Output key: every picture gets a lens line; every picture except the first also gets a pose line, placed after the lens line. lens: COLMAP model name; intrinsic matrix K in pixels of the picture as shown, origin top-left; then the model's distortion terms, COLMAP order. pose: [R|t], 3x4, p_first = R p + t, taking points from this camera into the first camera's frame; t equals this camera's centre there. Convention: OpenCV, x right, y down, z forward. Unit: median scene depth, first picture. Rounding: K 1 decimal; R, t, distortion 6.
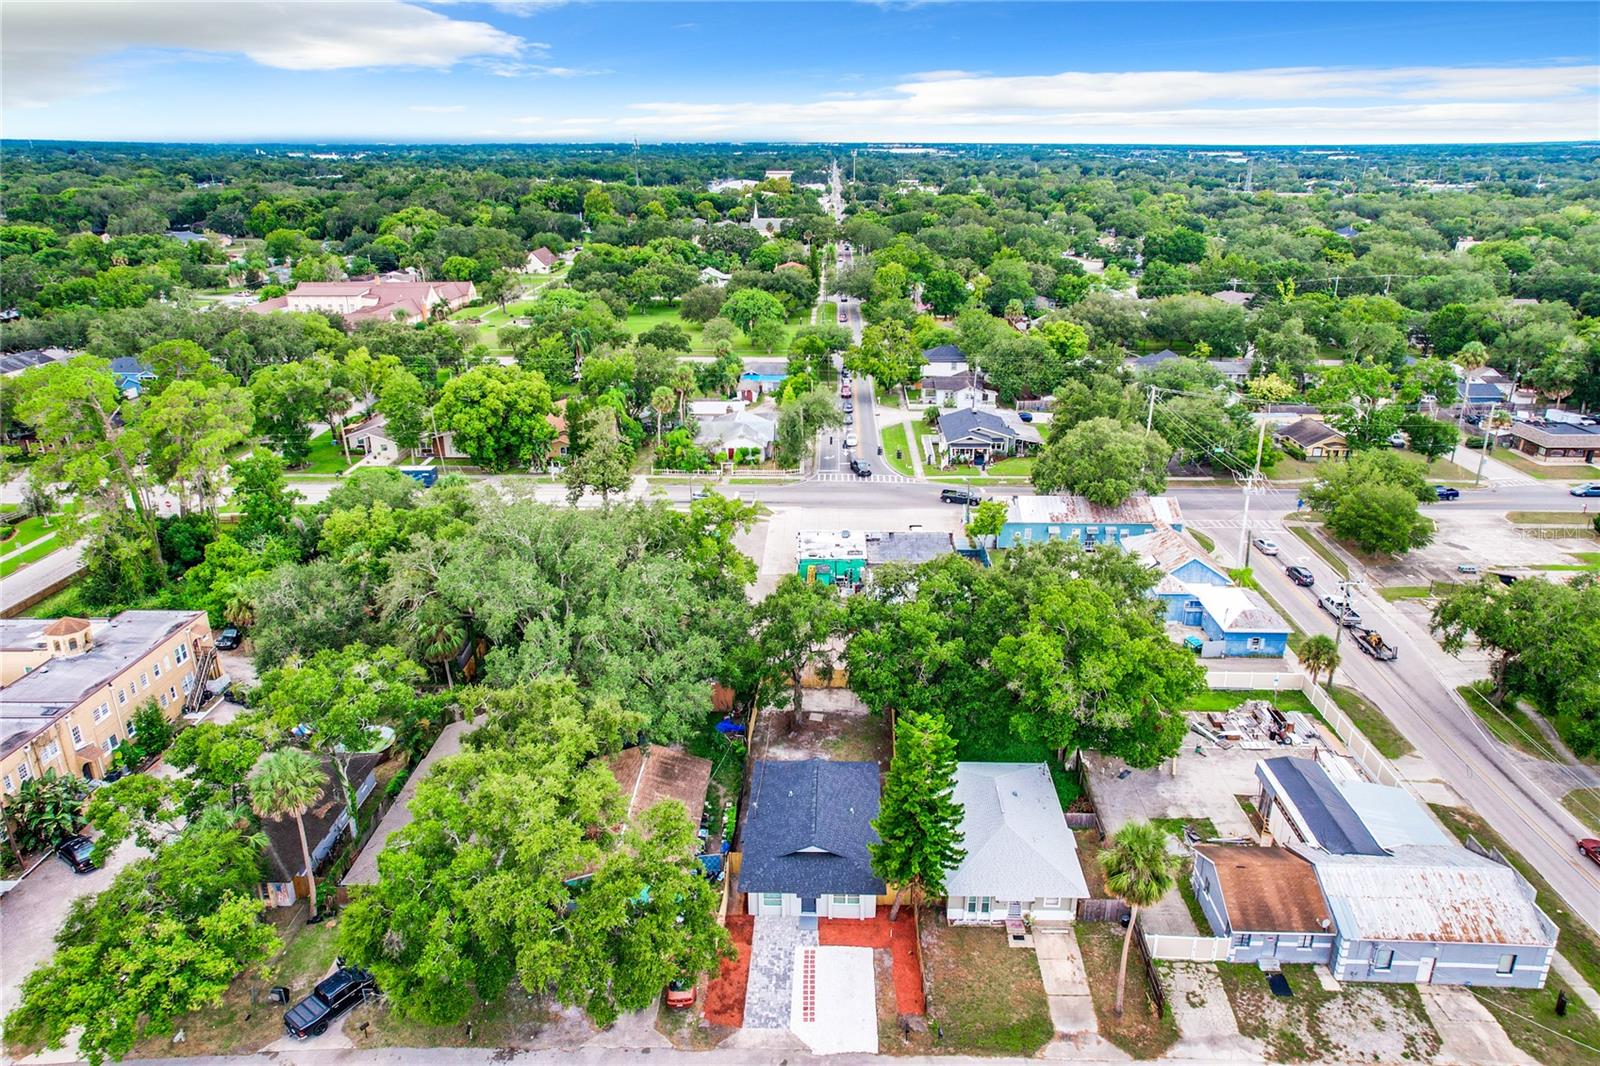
lens RADIAL K [[1012.6, 0, 825.2], [0, 1012.6, 511.3], [0, 0, 1]] dist [-0.046589, 0.087571]
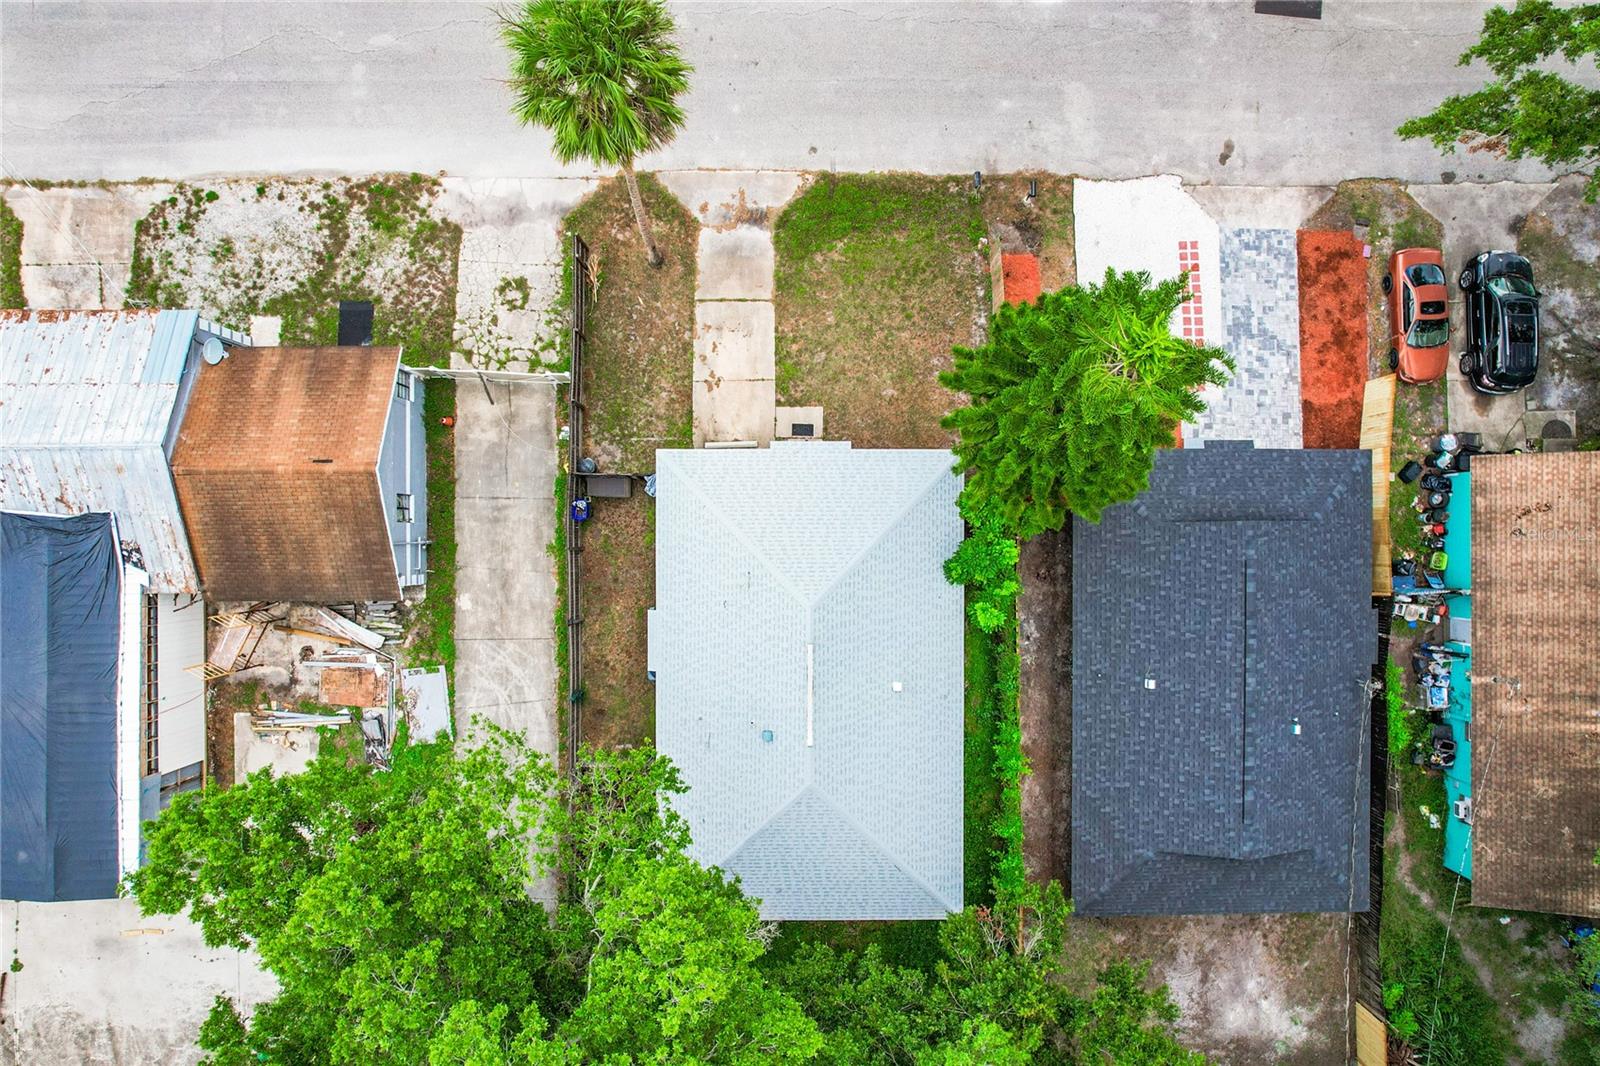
lens RADIAL K [[1017.8, 0, 805.6], [0, 1017.8, 527.6], [0, 0, 1]] dist [-0.041560, 0.001760]
pose [[-0.999783, 0.018911, -0.008764, 0.102030], [-0.014652, -0.338619, 0.940809, -0.047652], [0.014825, 0.940733, 0.338823, 0.451872]]
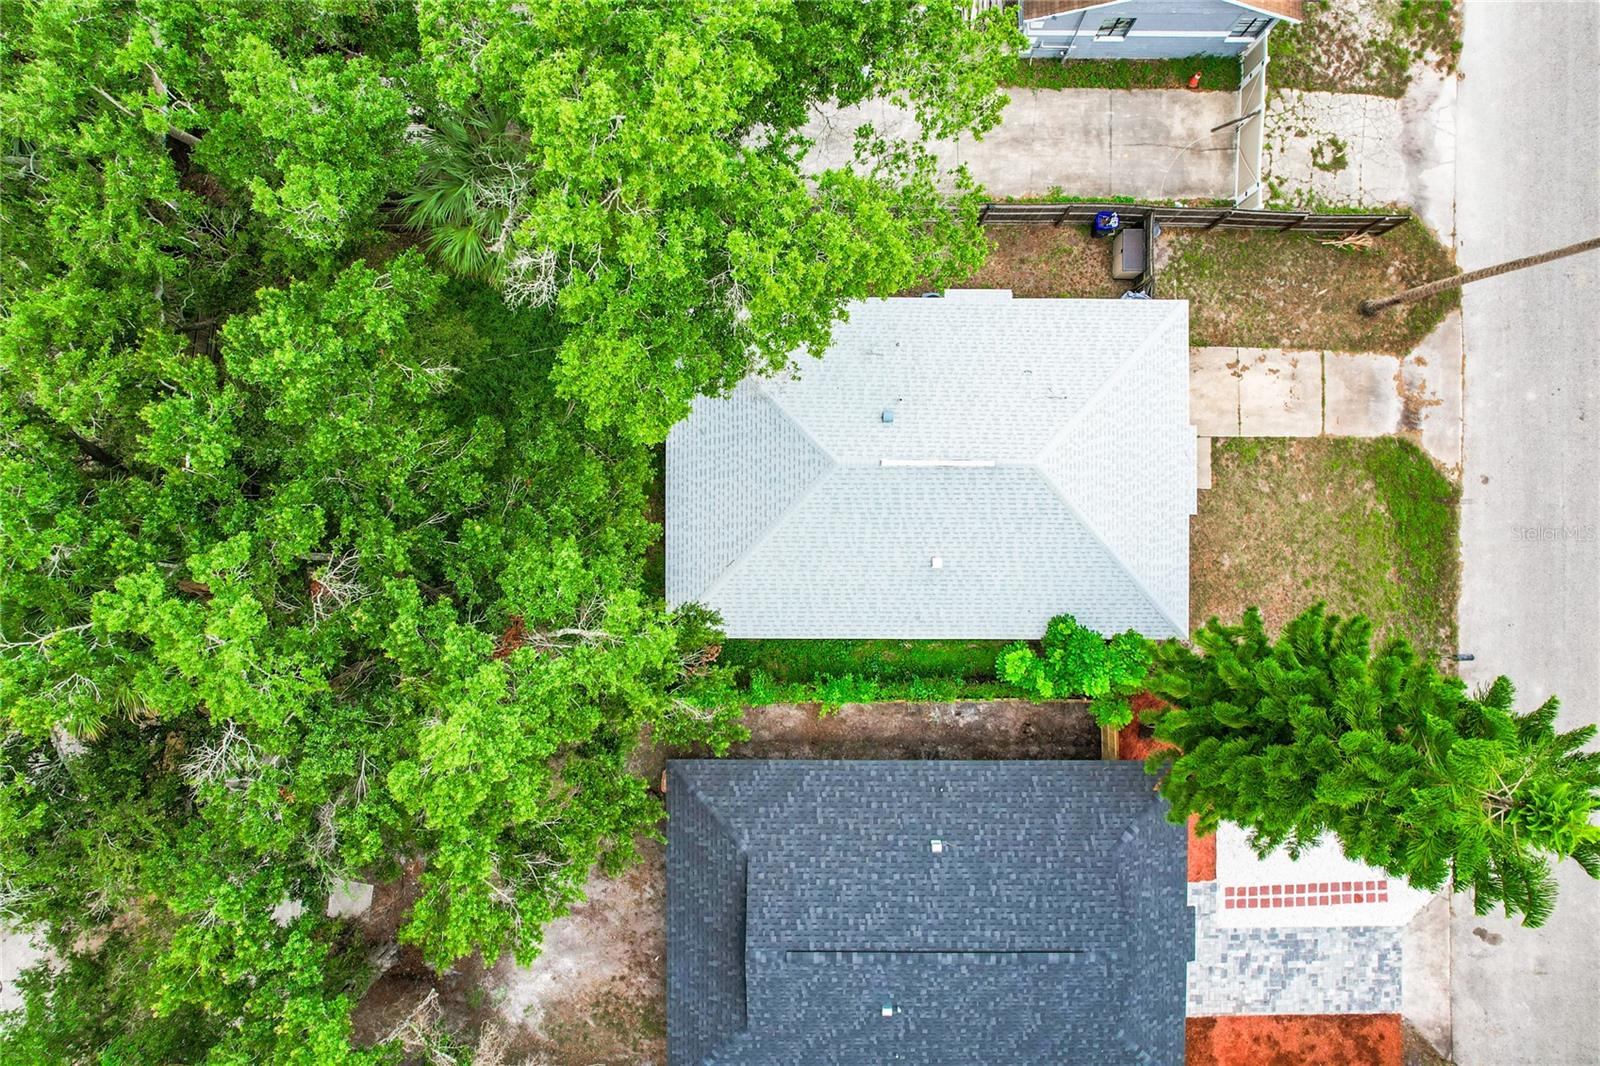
lens RADIAL K [[1003.6, 0, 800.5], [0, 1003.6, 519.8], [0, 0, 1]] dist [-0.072359, 0.074344]
pose [[-0.015318, -0.999871, 0.004737, 0.086974], [0.339391, -0.000743, 0.940645, -0.043876], [-0.940521, 0.016017, 0.339359, 0.526723]]
